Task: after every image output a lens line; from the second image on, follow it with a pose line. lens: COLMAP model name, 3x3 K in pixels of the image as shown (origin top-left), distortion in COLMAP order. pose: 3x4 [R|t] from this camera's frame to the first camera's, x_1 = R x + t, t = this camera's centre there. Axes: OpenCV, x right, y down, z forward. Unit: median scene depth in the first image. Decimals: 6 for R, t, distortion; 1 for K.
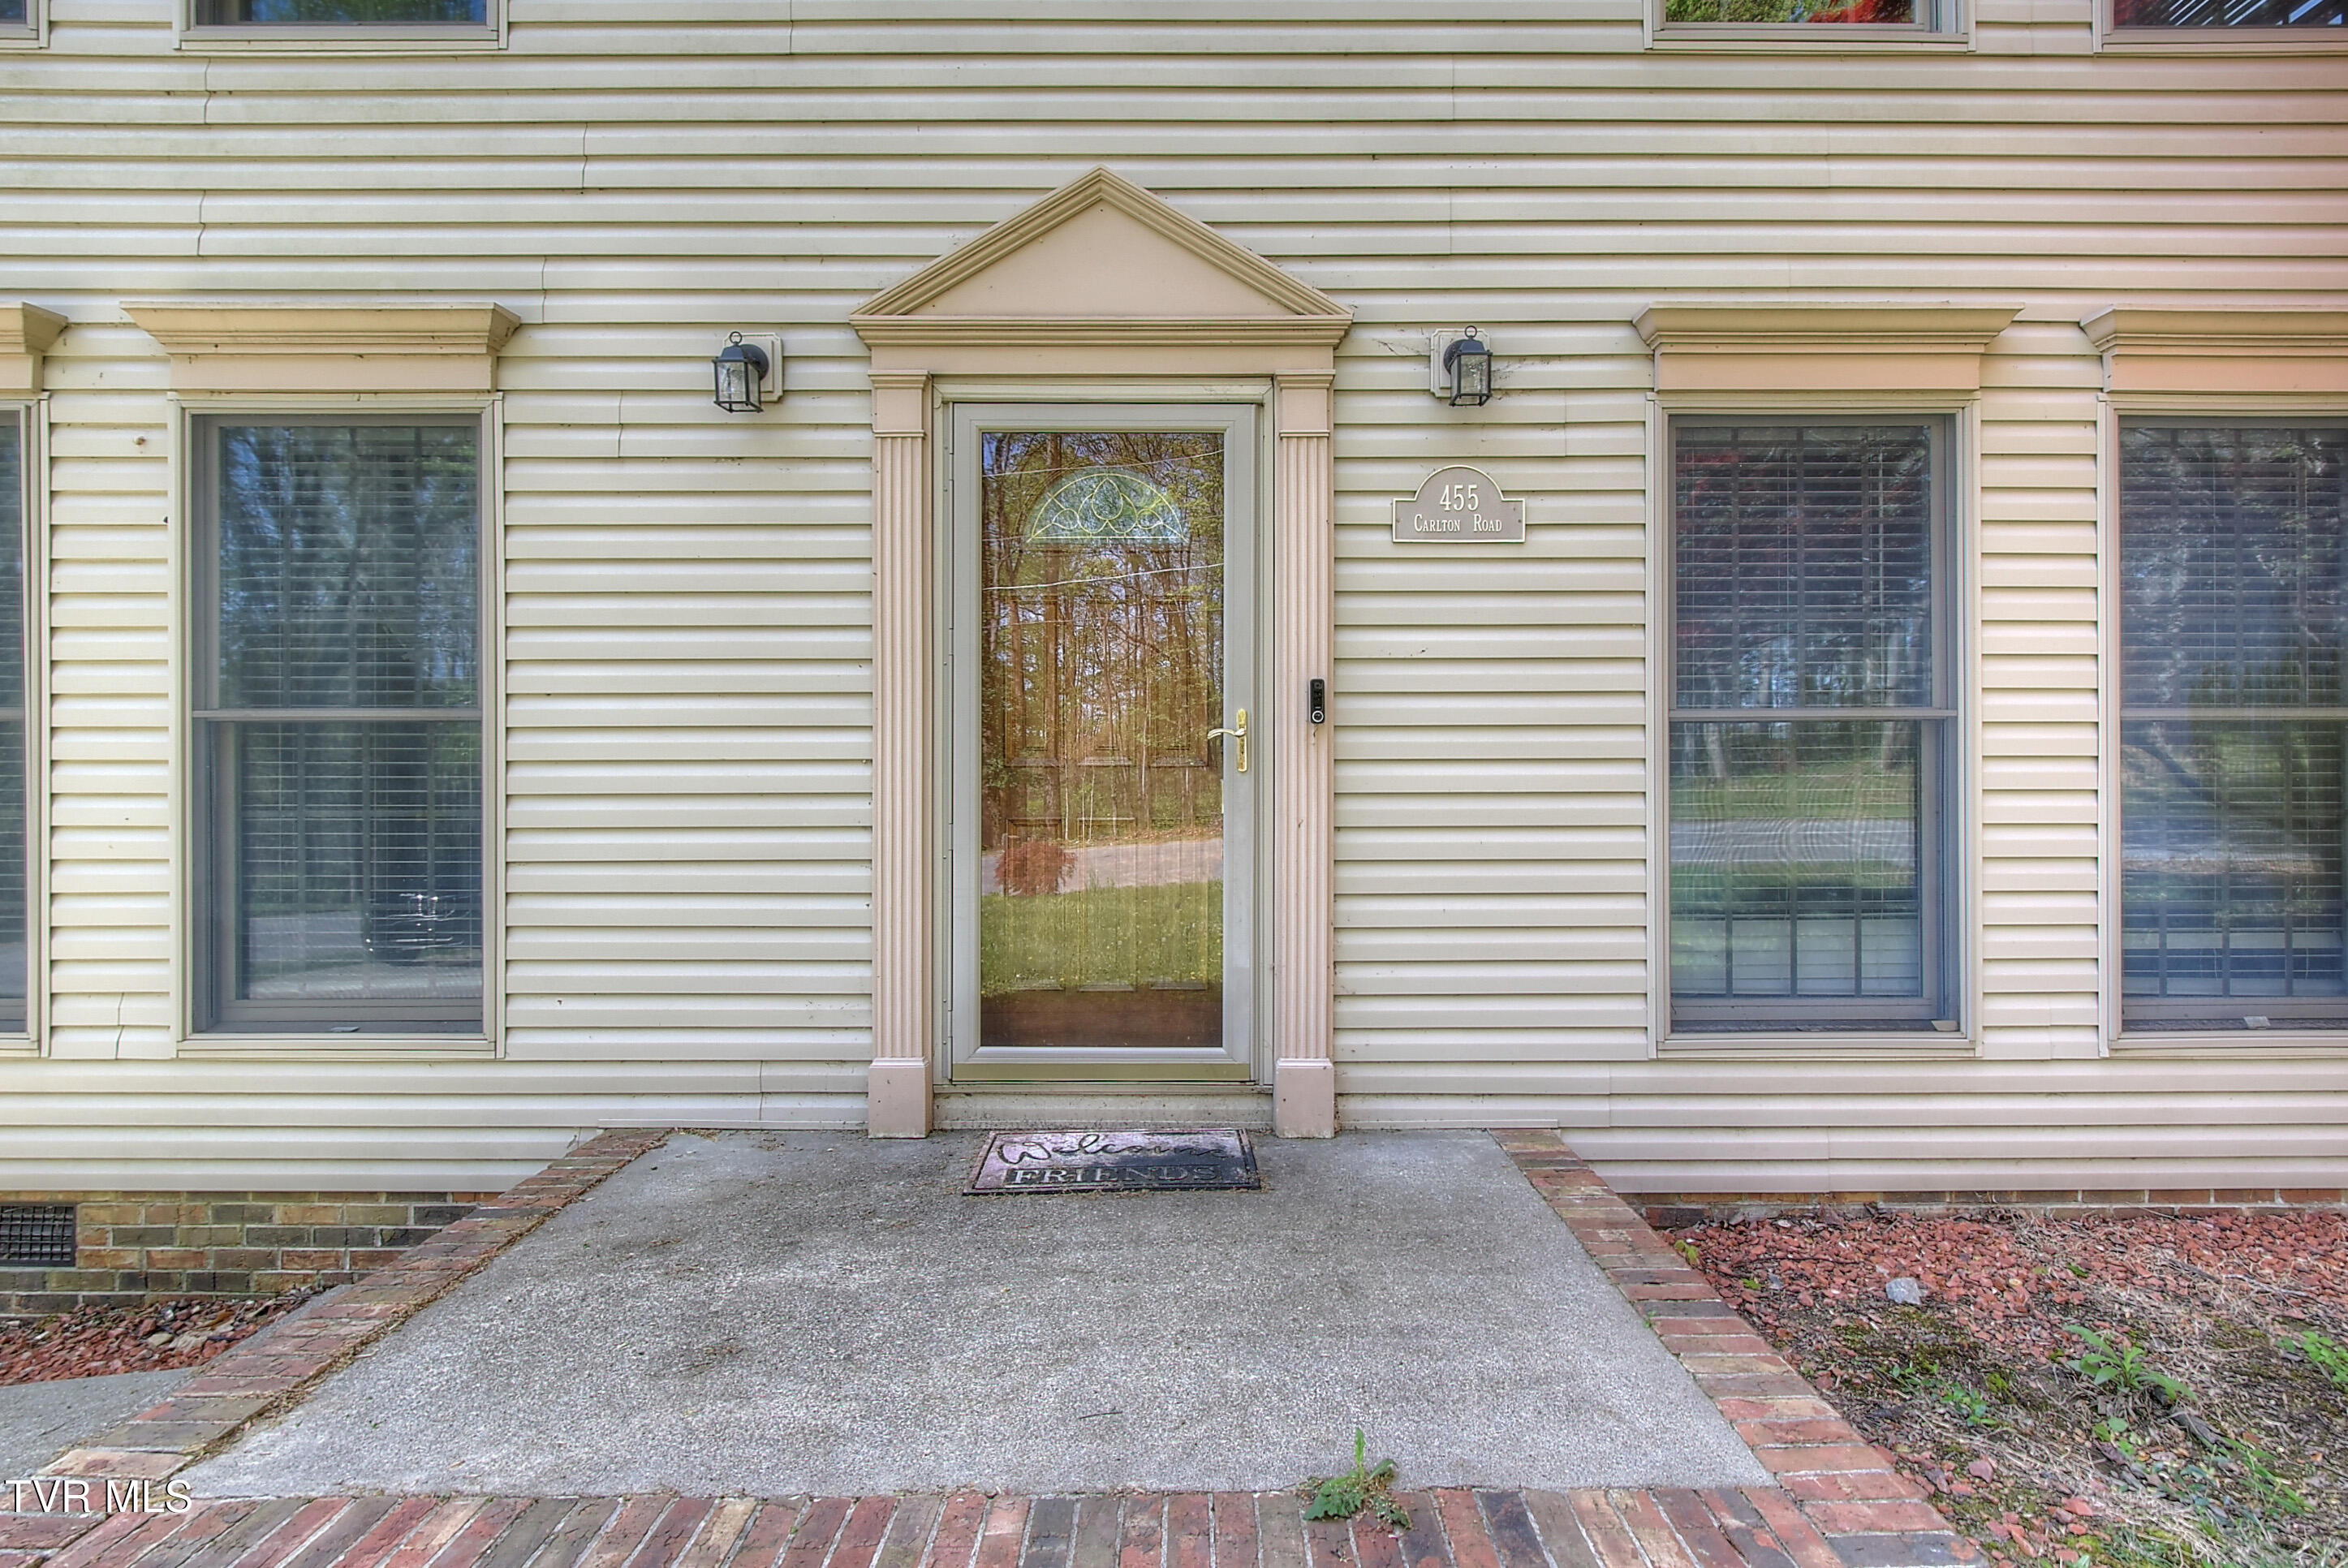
lens RADIAL K [[1032.6, 0, 1164.8], [0, 1032.6, 790.0], [0, 0, 1]] dist [-0.000564, -0.000338]
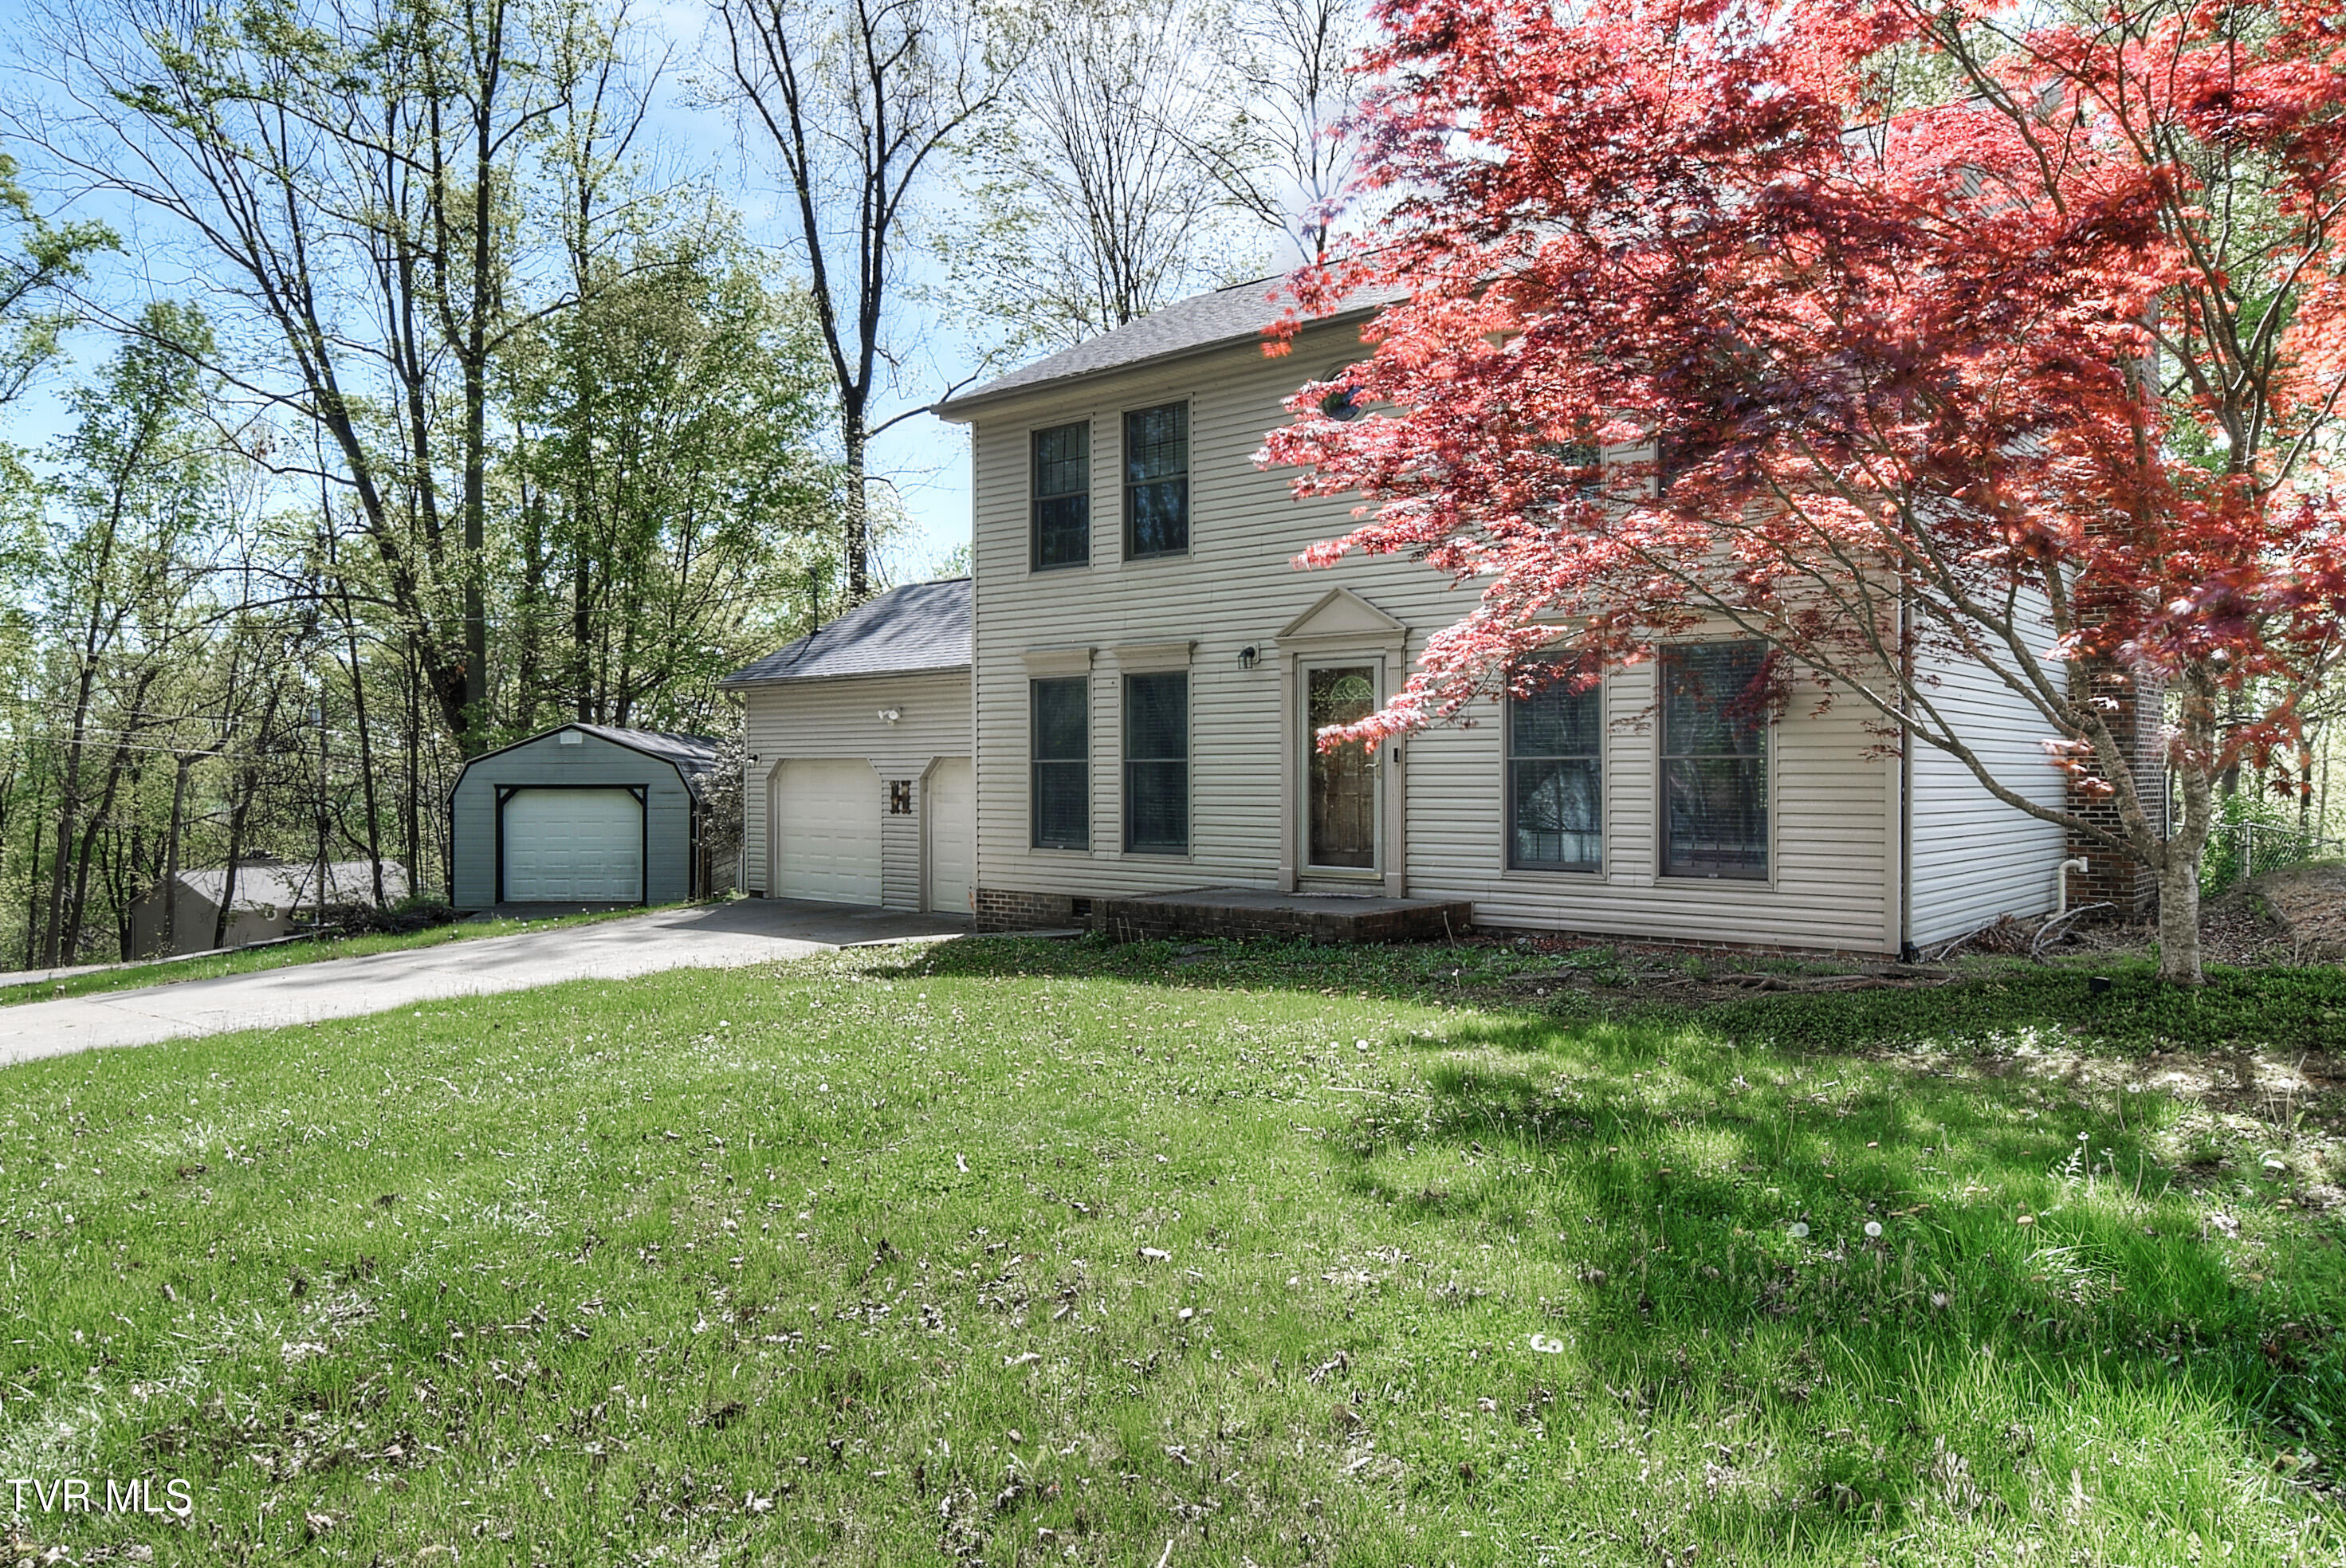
lens RADIAL K [[1564.8, 0, 1173.0], [0, 1564.8, 784.0], [0, 0, 1]] dist [0.000440, 0.006531]
pose [[0.759637, 0.005696, -0.650322, 2.610617], [0.001396, 0.999945, 0.010389, -0.049585], [0.650345, -0.008800, 0.759588, -2.896276]]
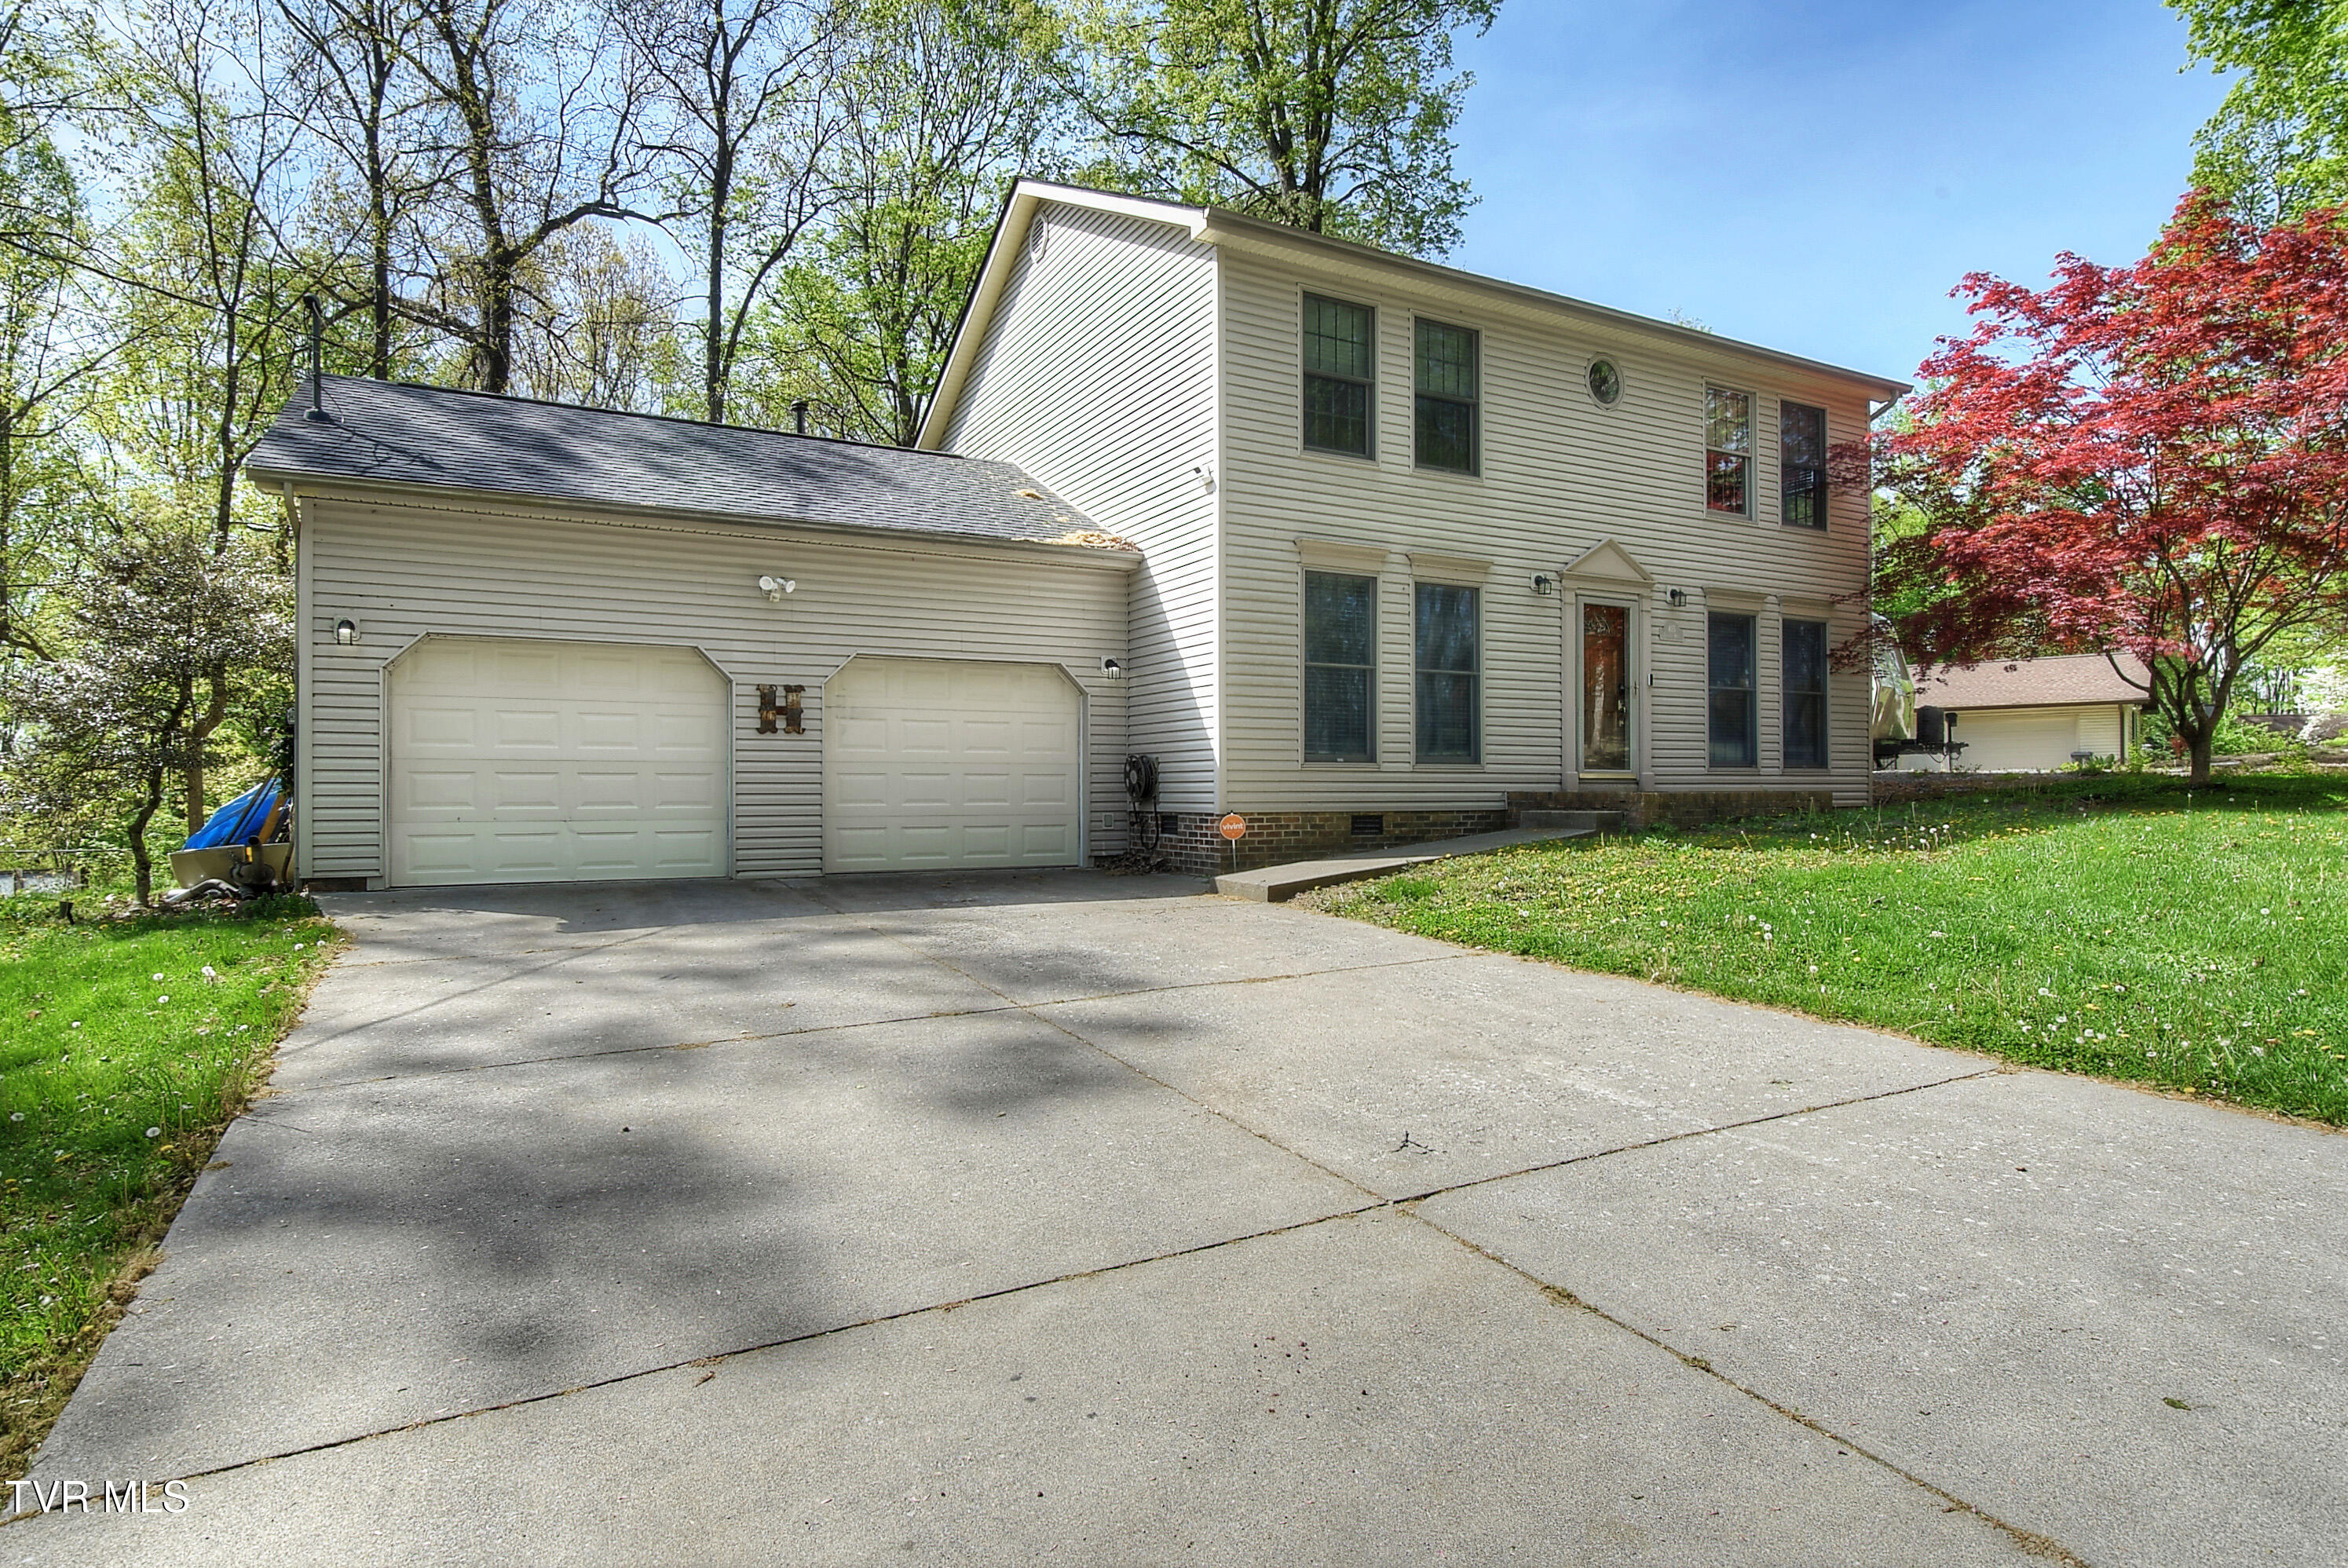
lens RADIAL K [[1234.7, 0, 1175.6], [0, 1234.7, 789.4], [0, 0, 1]] dist [-0.006291, -0.001000]
pose [[0.881074, -0.000531, 0.472977, -3.571256], [-0.000632, 0.999997, 0.002300, 0.312474], [-0.472977, -0.002326, 0.881072, -2.216288]]
